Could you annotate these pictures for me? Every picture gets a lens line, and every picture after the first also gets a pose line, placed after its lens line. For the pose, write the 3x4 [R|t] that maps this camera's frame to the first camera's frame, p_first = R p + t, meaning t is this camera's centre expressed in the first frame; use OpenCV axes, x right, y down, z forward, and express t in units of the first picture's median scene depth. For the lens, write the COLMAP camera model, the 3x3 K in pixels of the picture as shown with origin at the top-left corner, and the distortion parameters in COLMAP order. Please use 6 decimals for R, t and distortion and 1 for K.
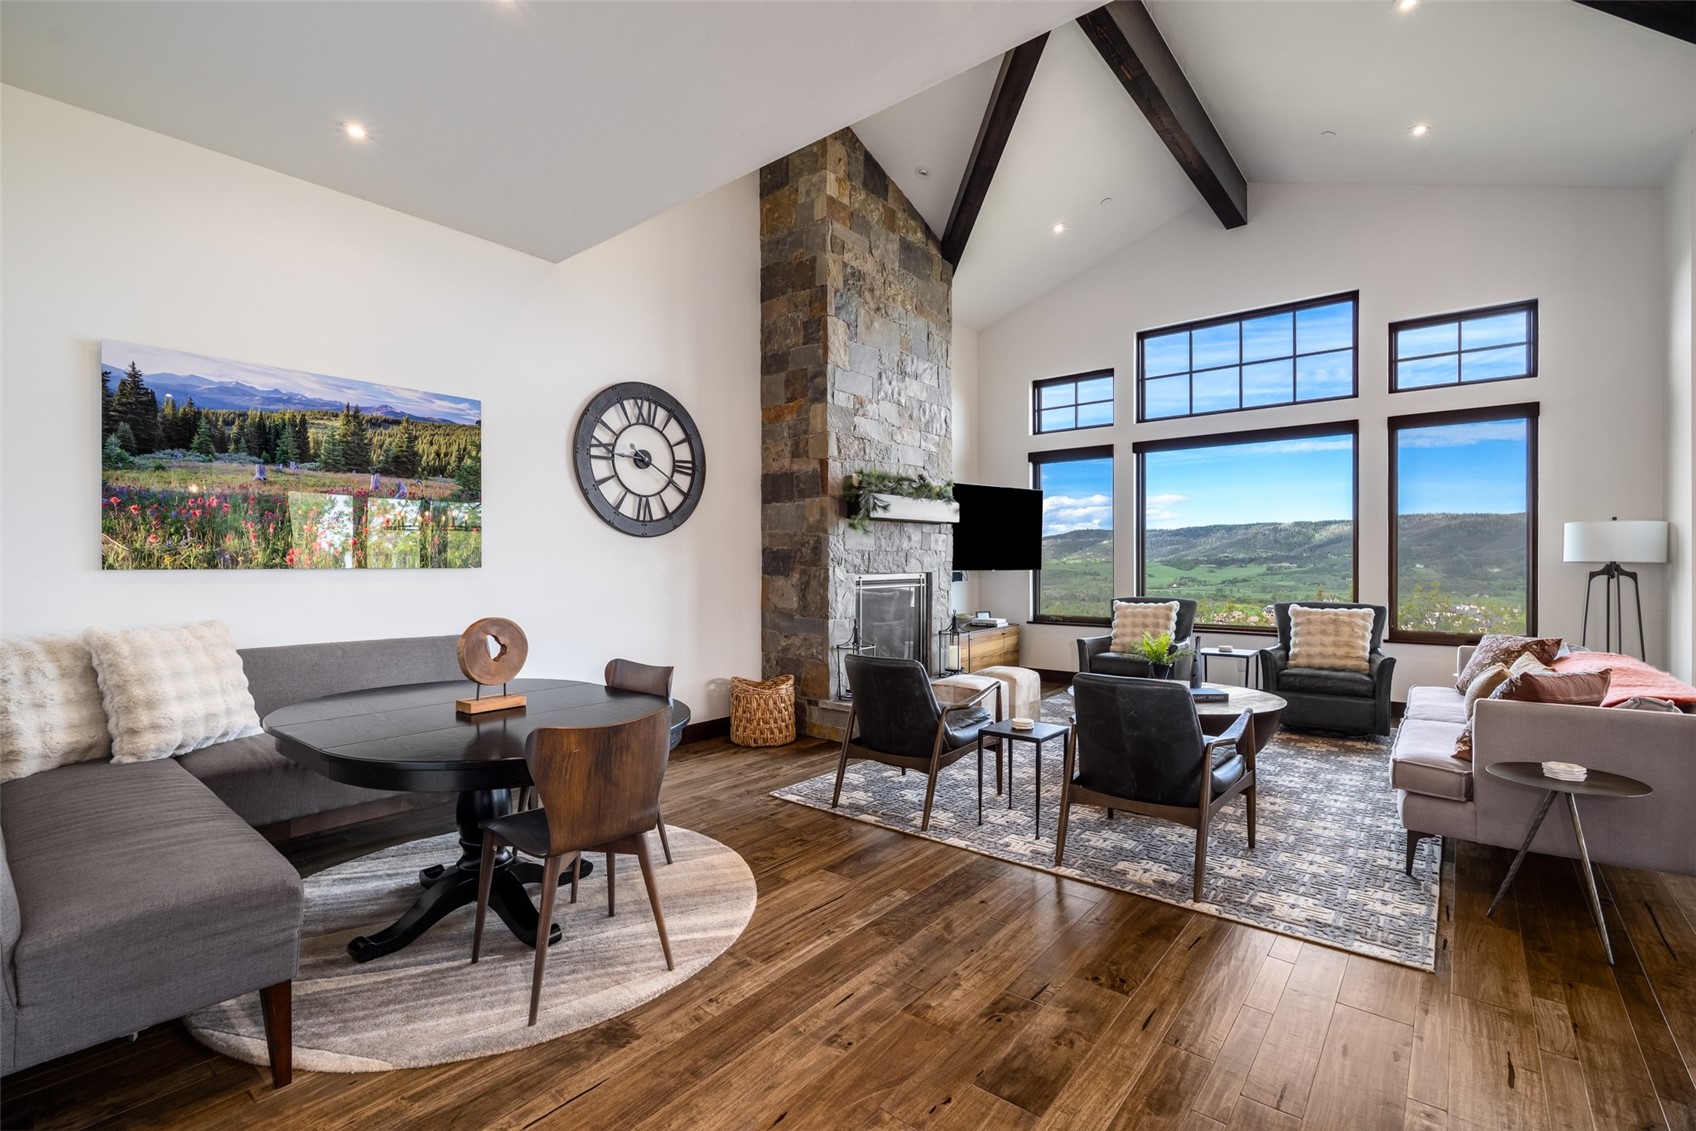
lens RADIAL K [[768.3, 0, 843.5], [0, 768.3, 566.5], [0, 0, 1]] dist [-0.004635, 0.000450]
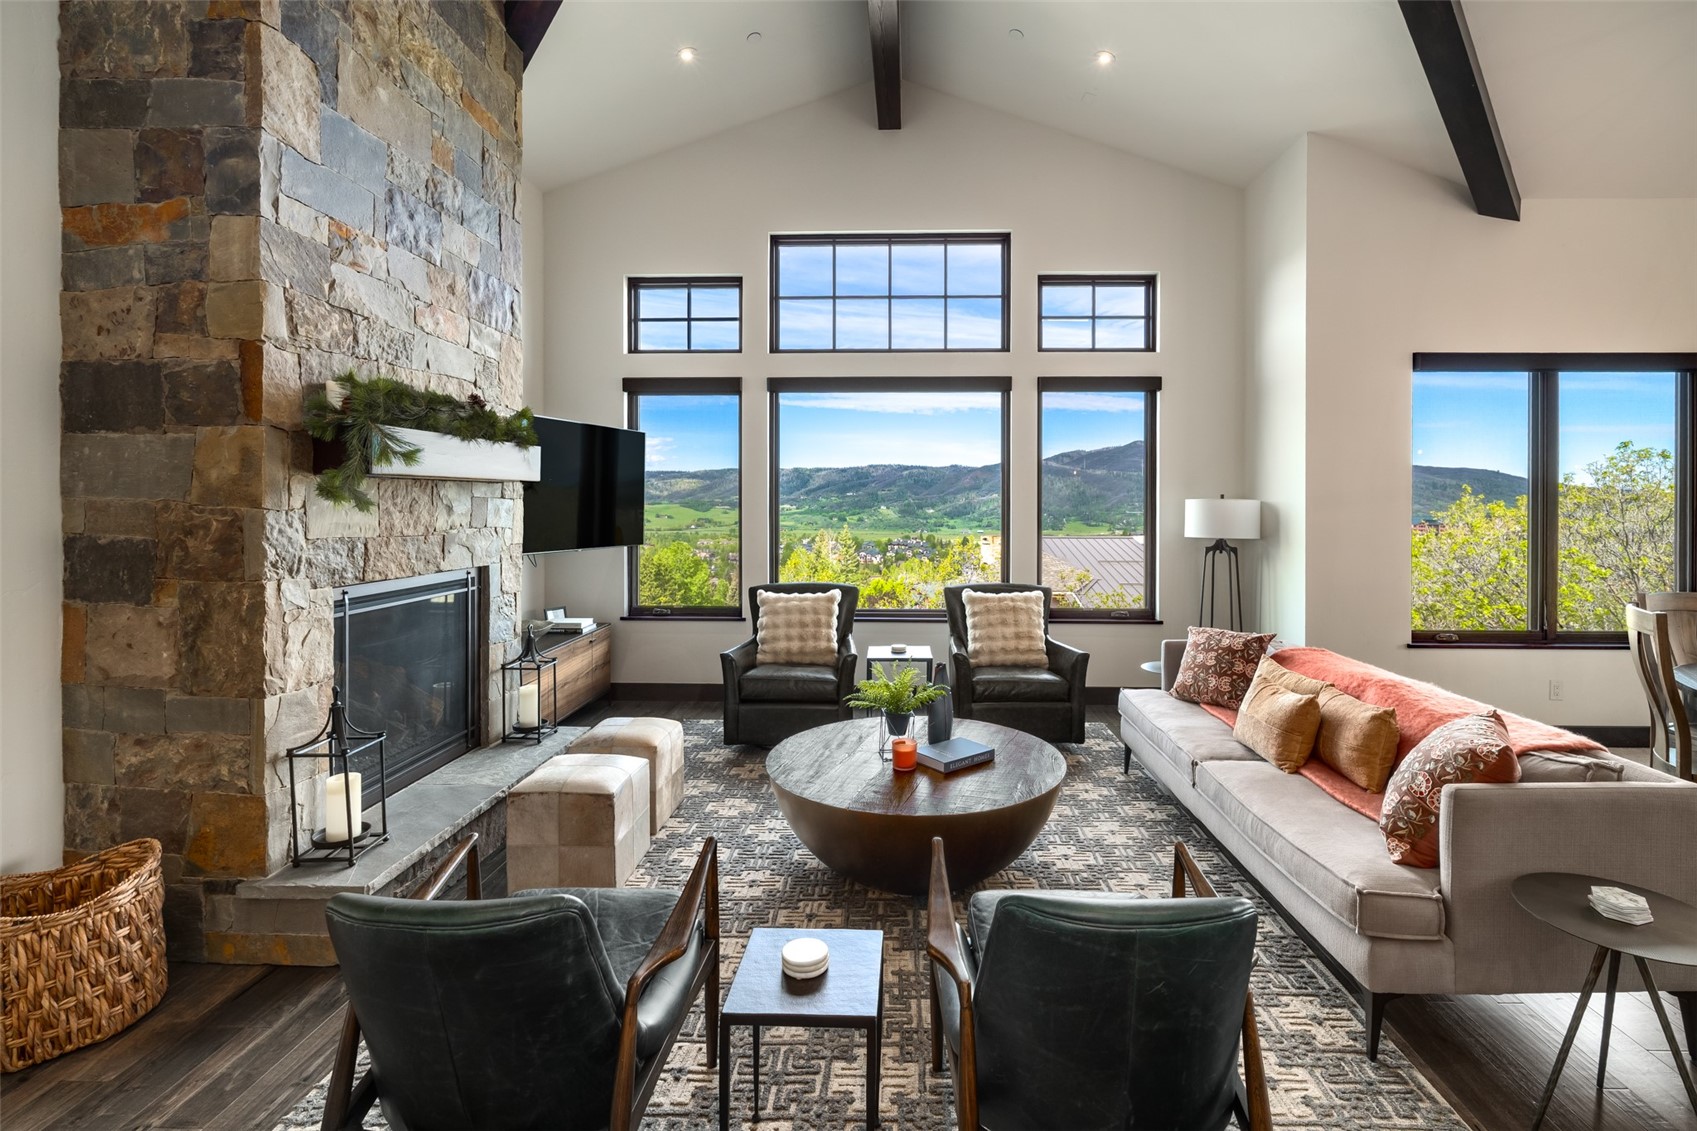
lens RADIAL K [[768.7, 0, 867.1], [0, 768.7, 509.4], [0, 0, 1]] dist [-0.004635, 0.000450]
pose [[0.796534, -0.001500, 0.604591, -0.008942], [-0.002578, 0.999979, 0.005878, -0.043314], [-0.604588, -0.006241, 0.796514, 0.405202]]
